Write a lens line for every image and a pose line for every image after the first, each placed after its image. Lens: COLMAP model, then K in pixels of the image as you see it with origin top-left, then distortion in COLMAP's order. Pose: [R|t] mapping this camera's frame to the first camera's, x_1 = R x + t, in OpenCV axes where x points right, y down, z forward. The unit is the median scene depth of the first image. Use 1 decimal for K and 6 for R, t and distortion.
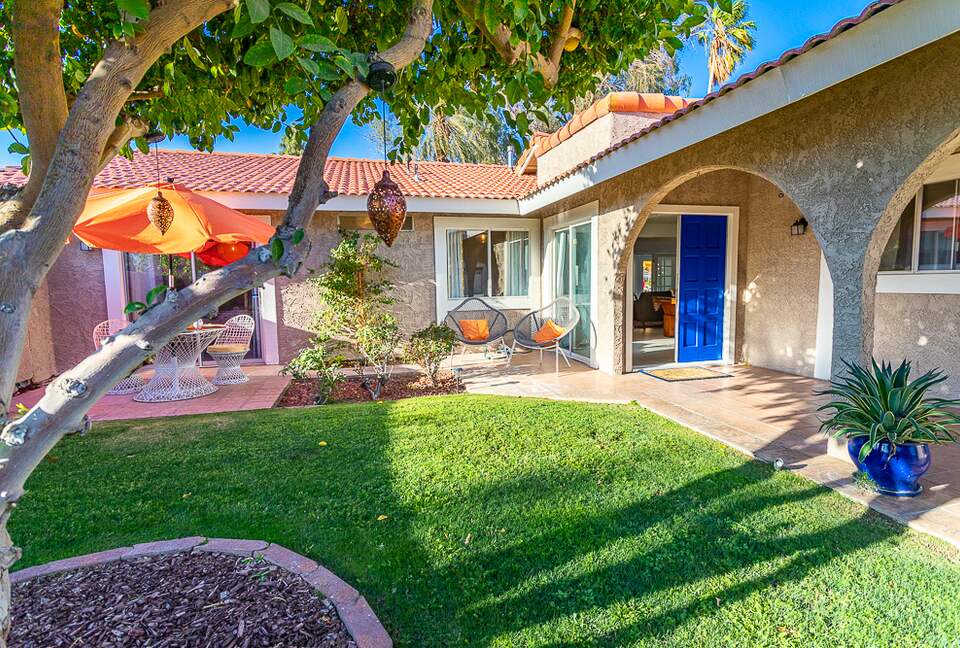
lens RADIAL K [[463.2, 0, 481.3], [0, 463.2, 309.9], [0, 0, 1]] dist [-0.002854, 0.000004]
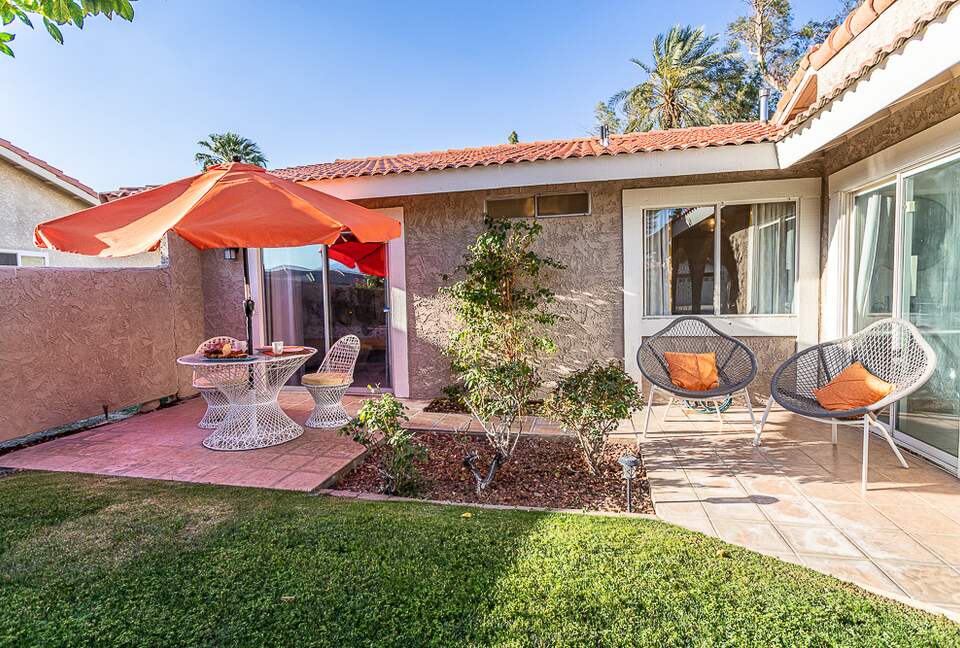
lens RADIAL K [[463.2, 0, 481.3], [0, 463.2, 309.9], [0, 0, 1]] dist [-0.002854, 0.000004]
pose [[0.886984, 0.010726, -0.461676, 0.023766], [-0.023305, 0.999496, -0.021553, -0.015368], [0.461212, 0.029876, 0.886787, 0.344141]]
